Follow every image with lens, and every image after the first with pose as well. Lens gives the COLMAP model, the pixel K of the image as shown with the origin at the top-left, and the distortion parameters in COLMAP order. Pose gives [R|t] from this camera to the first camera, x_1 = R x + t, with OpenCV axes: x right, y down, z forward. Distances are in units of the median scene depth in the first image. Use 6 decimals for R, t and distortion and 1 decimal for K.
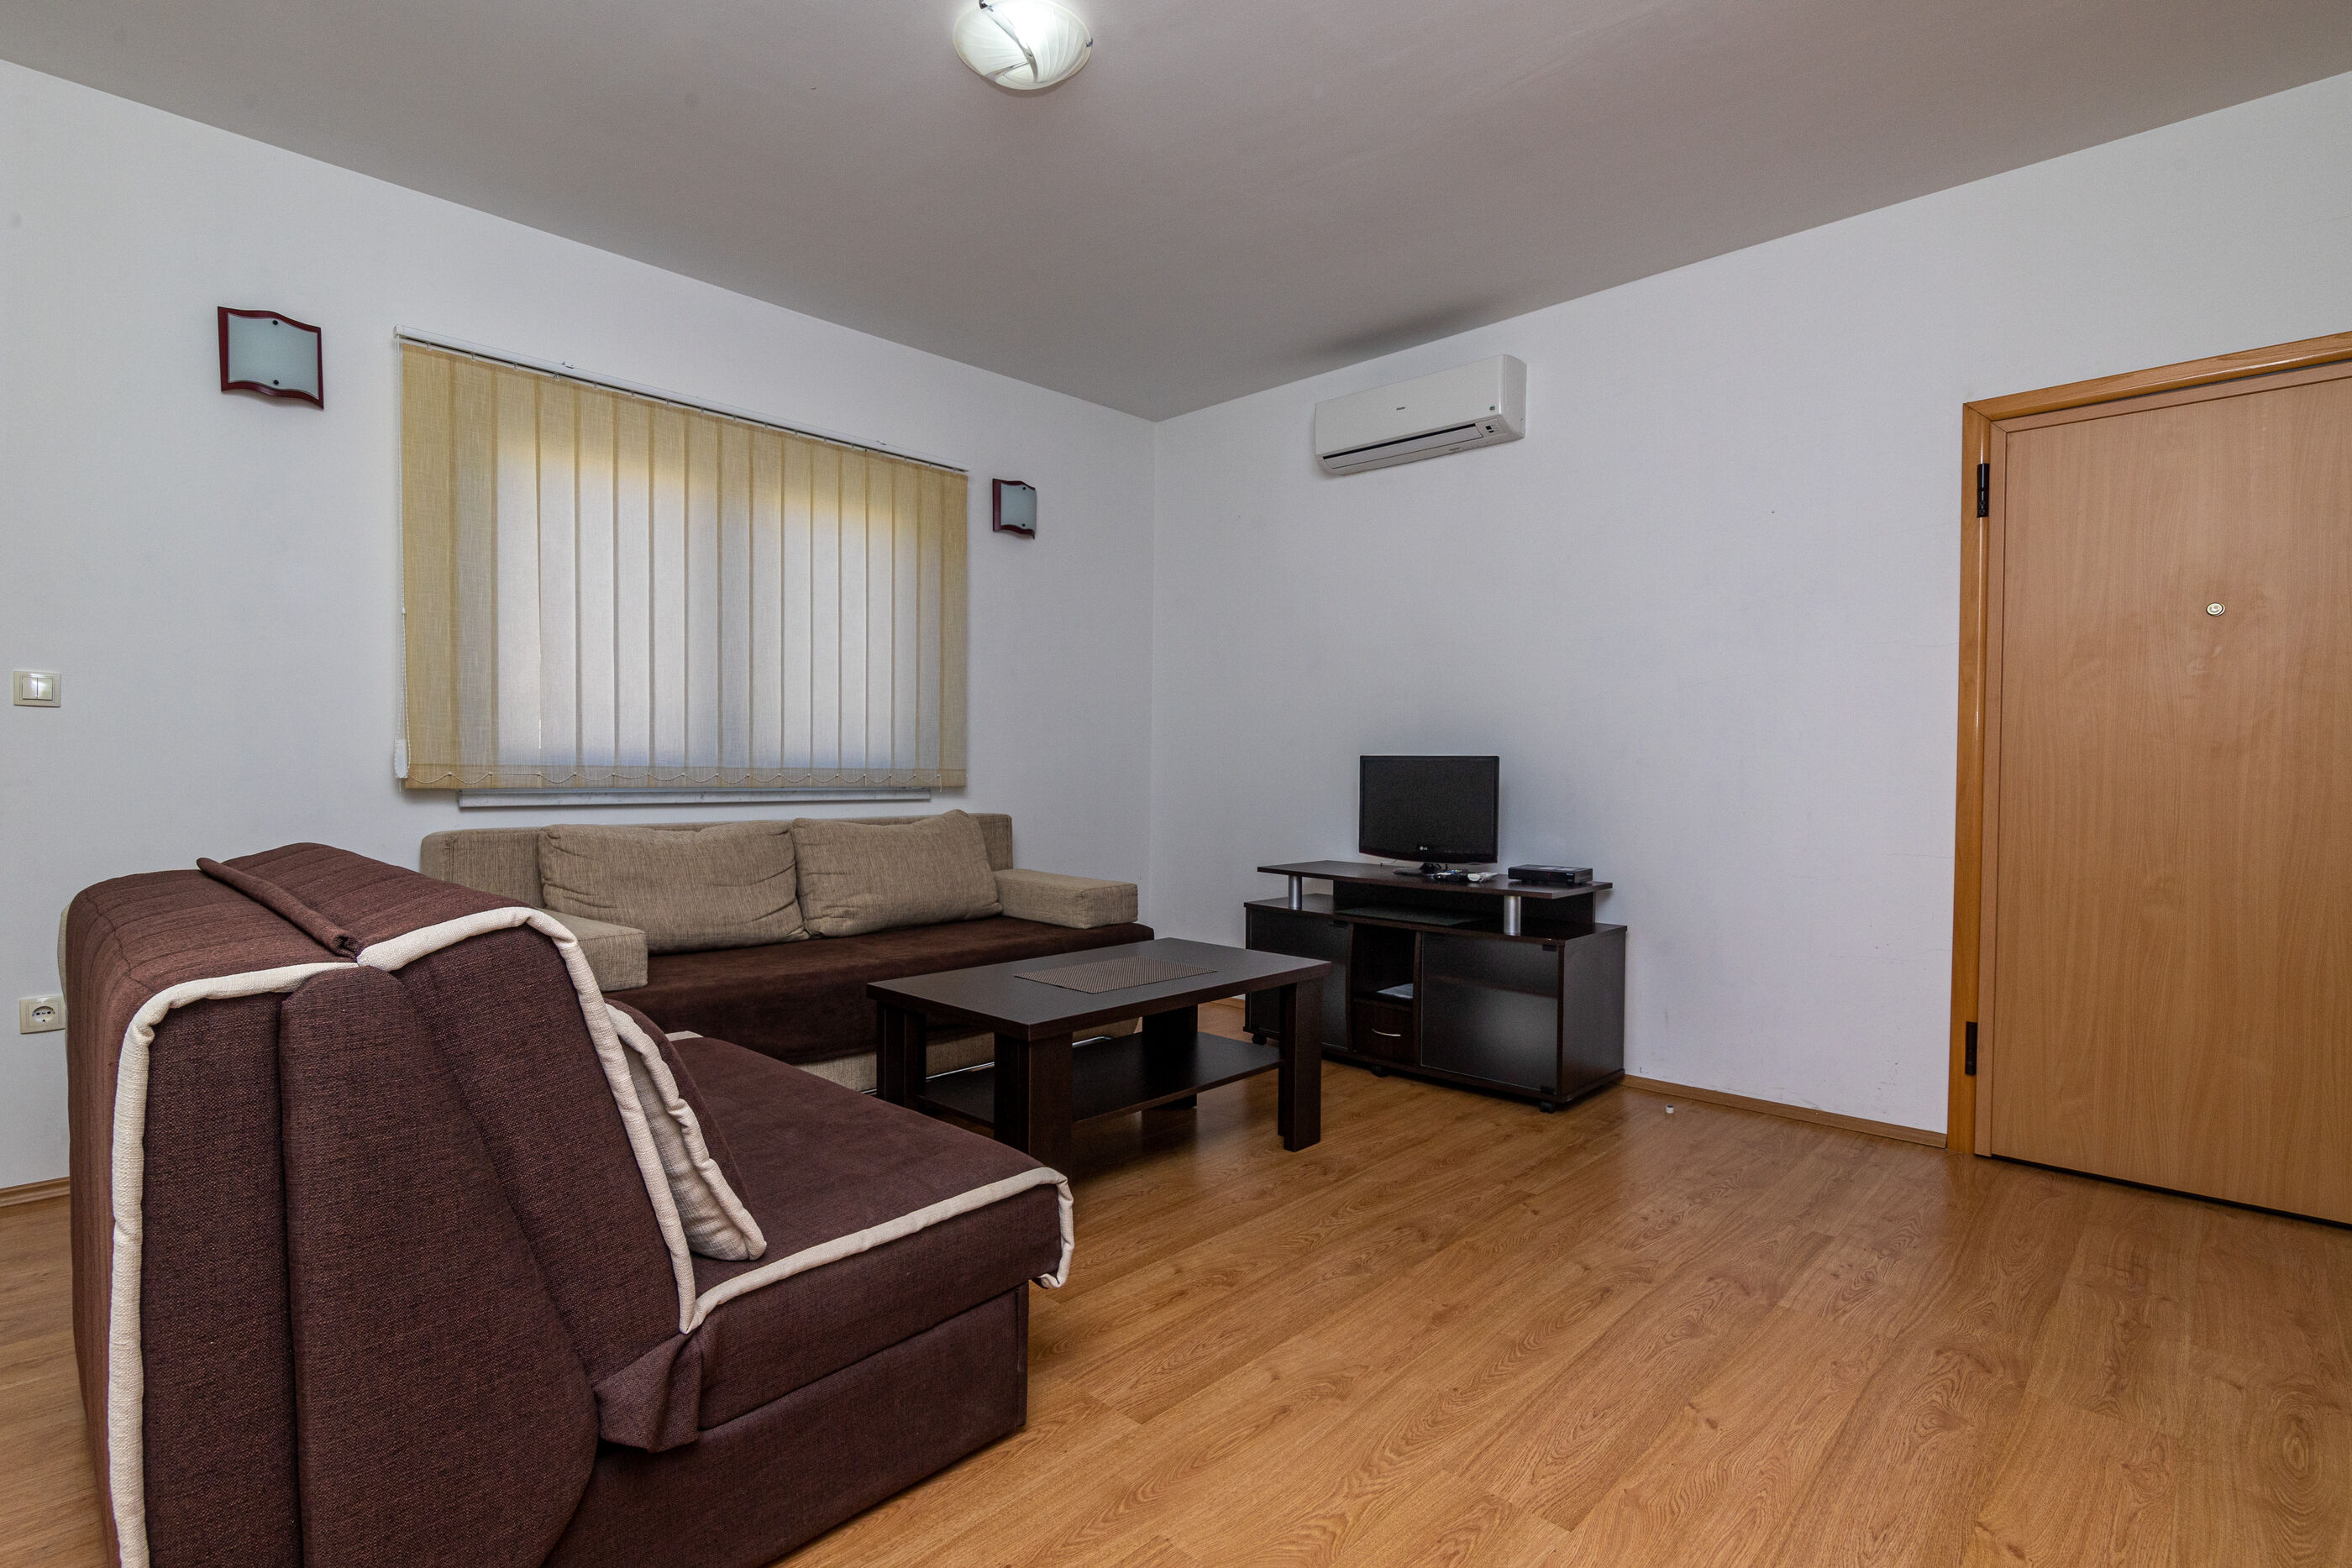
lens RADIAL K [[1105.9, 0, 1112.7], [0, 1105.9, 776.0], [0, 0, 1]] dist [0.025906, -0.000050]
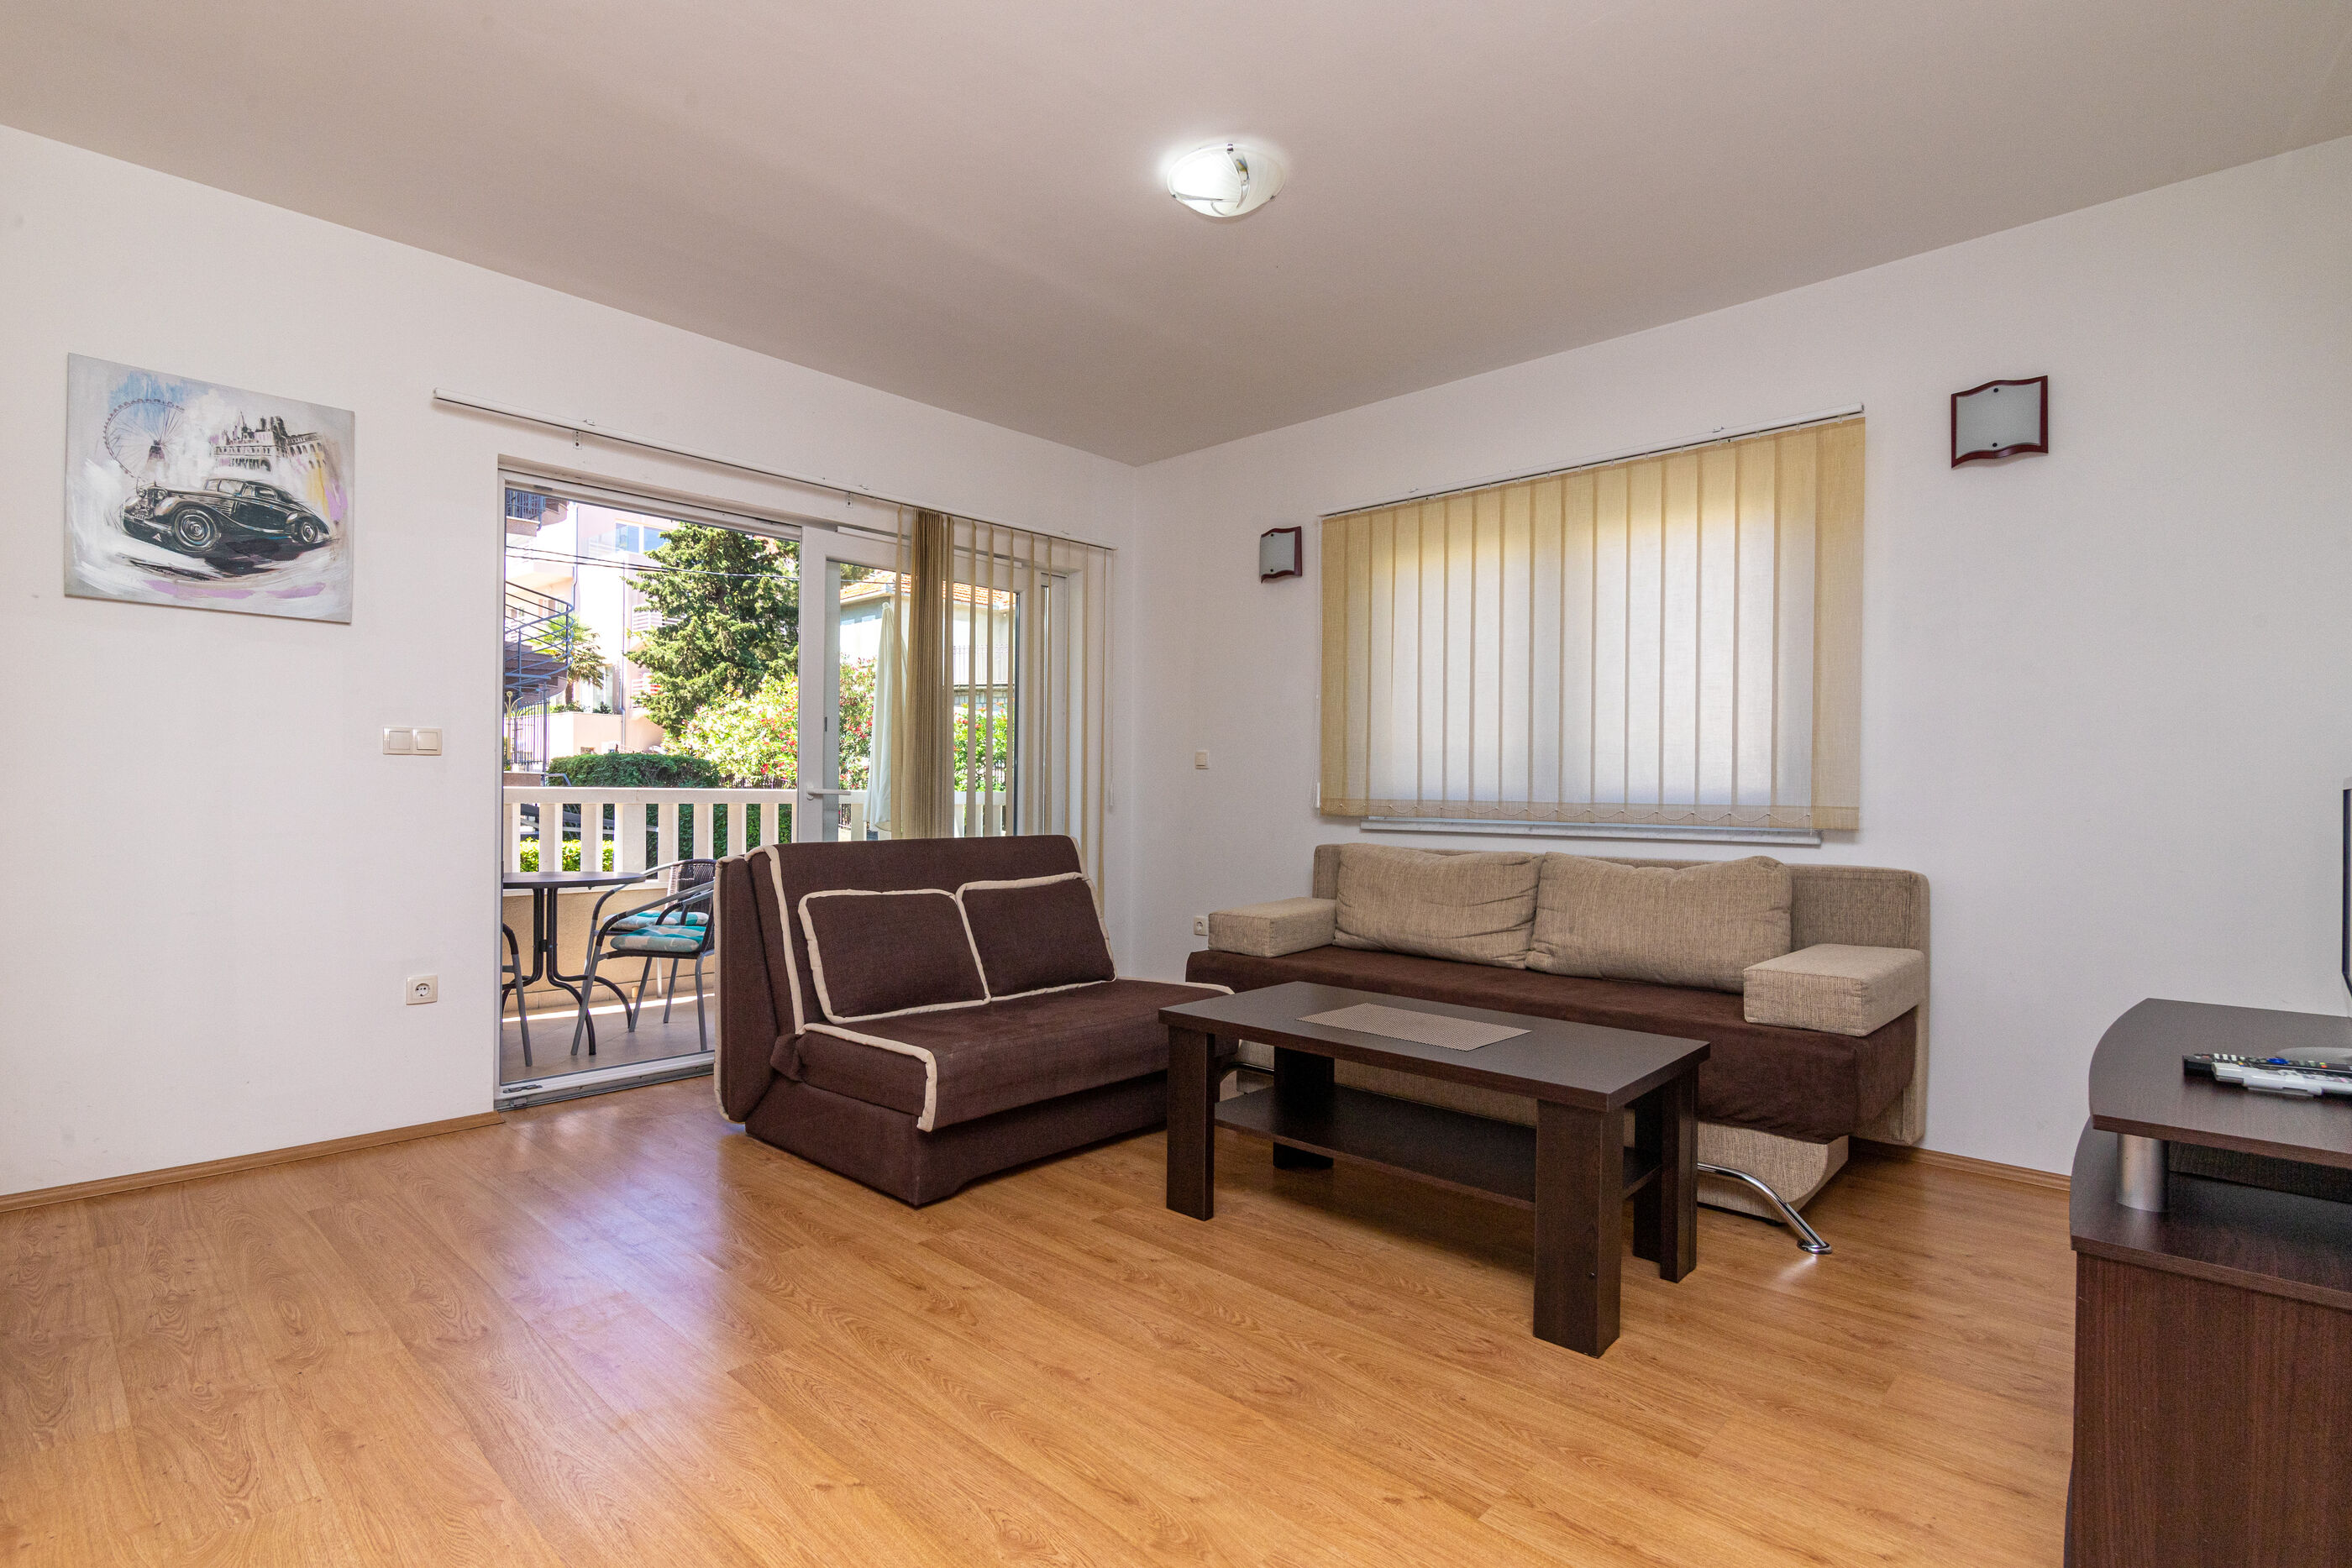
lens RADIAL K [[1130.3, 0, 1164.9], [0, 1130.3, 786.4], [0, 0, 1]] dist [-0.004203, -0.000190]
pose [[0.038924, -0.020395, -0.999034, 0.774804], [-0.023986, 0.999485, -0.021338, 0.009712], [0.998954, 0.024794, 0.038415, 0.645408]]
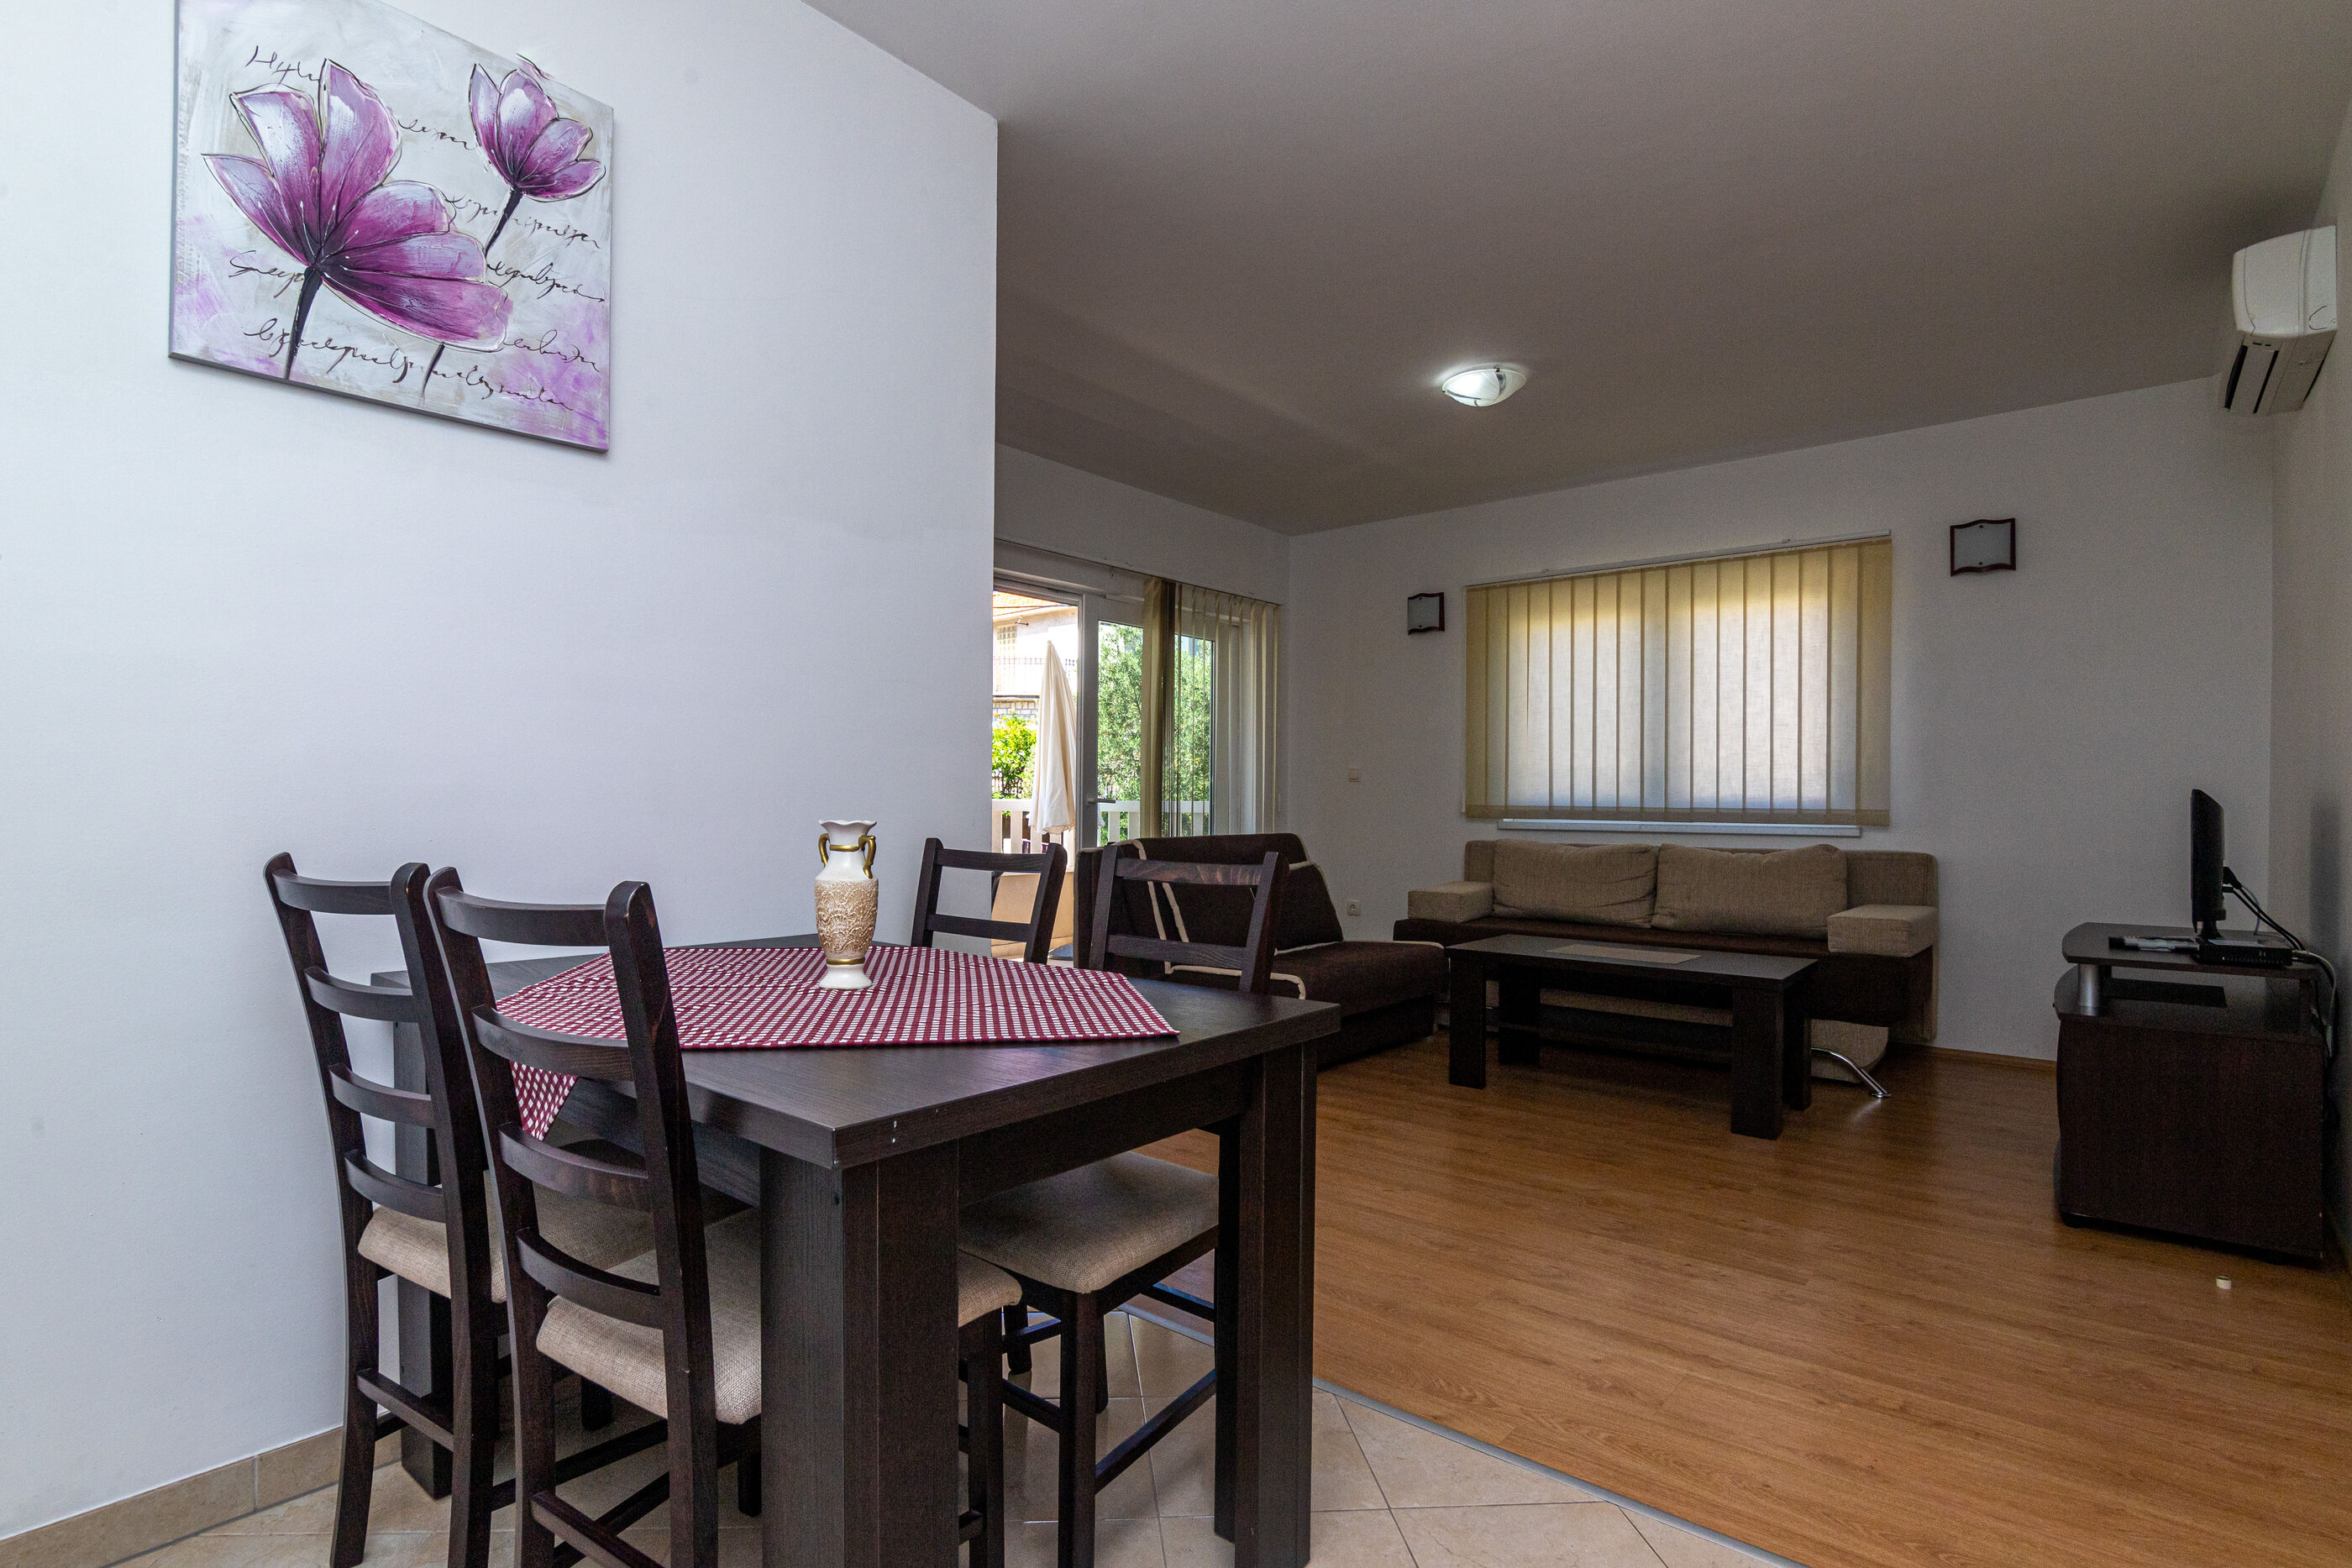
lens RADIAL K [[1135.6, 0, 1170.0], [0, 1135.6, 793.0], [0, 0, 1]] dist [-0.019413, -0.000227]
pose [[0.086174, -0.021379, -0.996051, 1.135686], [-0.020545, 0.999519, -0.023231, 0.022160], [0.996068, 0.022465, 0.085694, 0.277485]]
